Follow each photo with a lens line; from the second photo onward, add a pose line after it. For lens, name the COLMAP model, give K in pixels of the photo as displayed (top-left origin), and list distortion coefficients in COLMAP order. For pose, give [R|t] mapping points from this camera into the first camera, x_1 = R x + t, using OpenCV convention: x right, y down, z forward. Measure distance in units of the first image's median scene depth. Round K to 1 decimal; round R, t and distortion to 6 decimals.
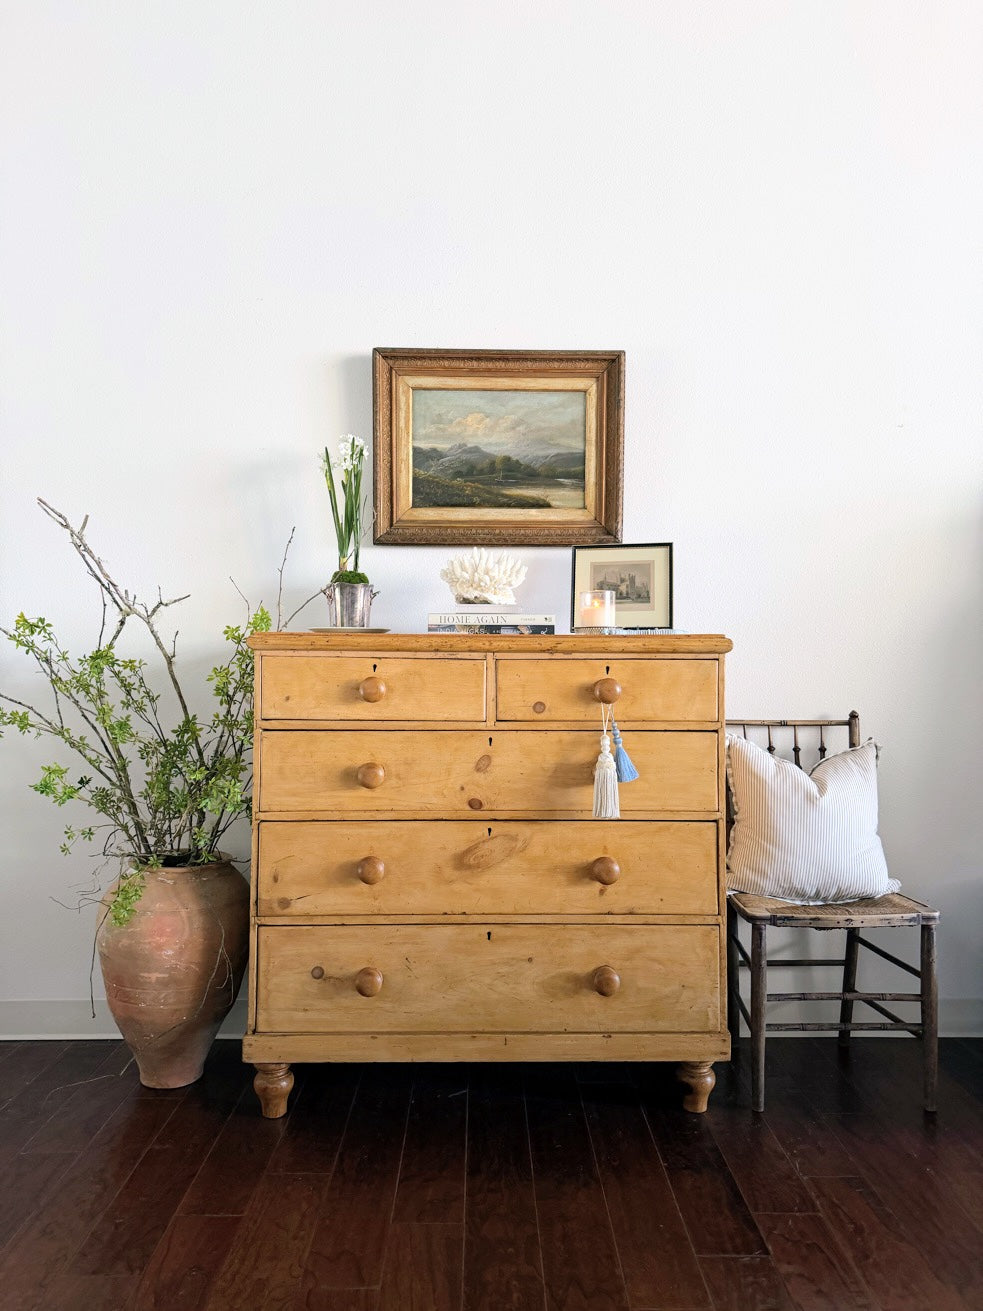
lens RADIAL K [[907.7, 0, 490.0], [0, 907.7, 660.4], [0, 0, 1]] dist [0.185549, -0.382360]
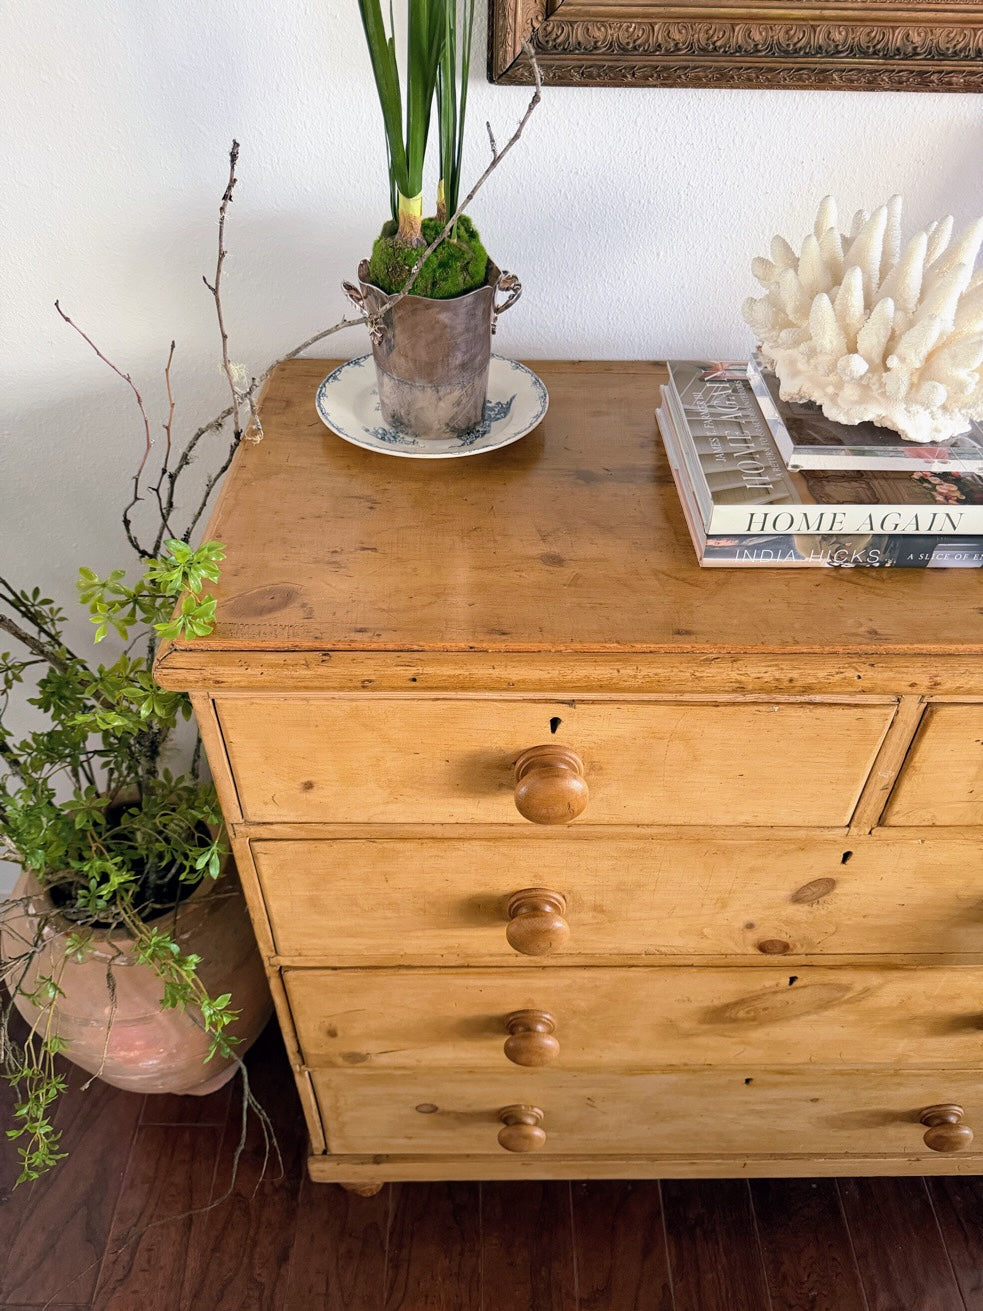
lens RADIAL K [[931.0, 0, 491.5], [0, 931.0, 655.5], [0, 0, 1]] dist [0.023936, -0.037845]
pose [[0.999905, 0.013723, -0.001281, -0.149143], [-0.009301, 0.740393, 0.672110, -0.236544], [0.010172, -0.672034, 0.740450, 0.761832]]
